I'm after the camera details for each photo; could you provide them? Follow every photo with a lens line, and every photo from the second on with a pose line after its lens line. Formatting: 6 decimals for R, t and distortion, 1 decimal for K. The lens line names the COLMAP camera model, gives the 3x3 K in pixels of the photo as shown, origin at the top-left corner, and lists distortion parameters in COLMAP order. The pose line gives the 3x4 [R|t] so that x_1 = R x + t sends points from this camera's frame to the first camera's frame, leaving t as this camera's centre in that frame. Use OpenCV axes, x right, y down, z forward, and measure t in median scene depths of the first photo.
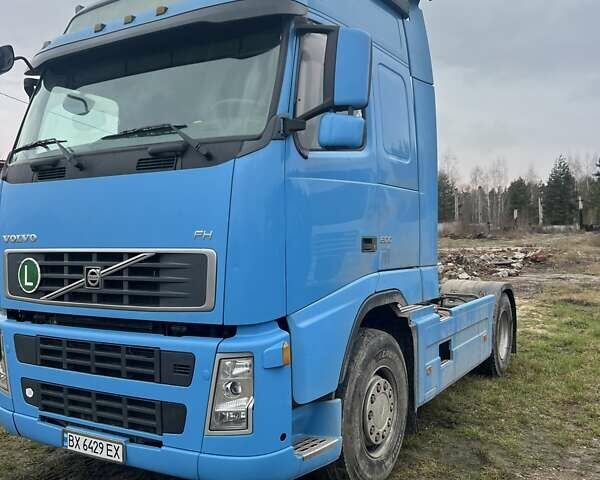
lens RADIAL K [[680.7, 0, 300.0], [0, 680.7, 240.0], [0, 0, 1]] dist [-0.002357, -0.029994]
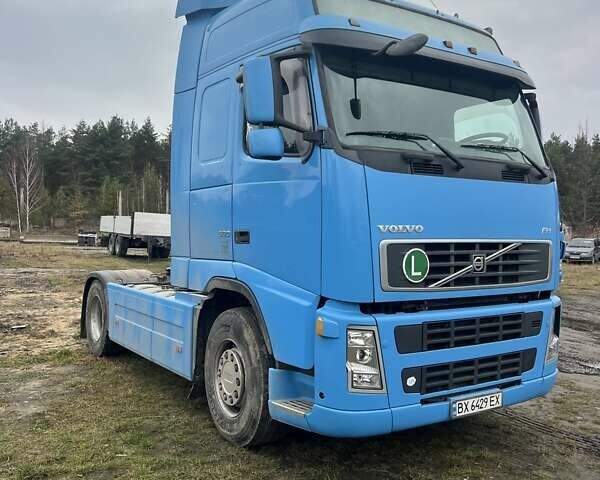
lens RADIAL K [[577.6, 0, 300.0], [0, 577.6, 240.0], [0, 0, 1]] dist [0.002855, -0.009040]
pose [[0.409222, 0.000716, 0.912434, -1.345776], [-0.016777, 0.999837, 0.006739, 0.011613], [-0.912280, -0.018065, 0.409167, 0.862289]]
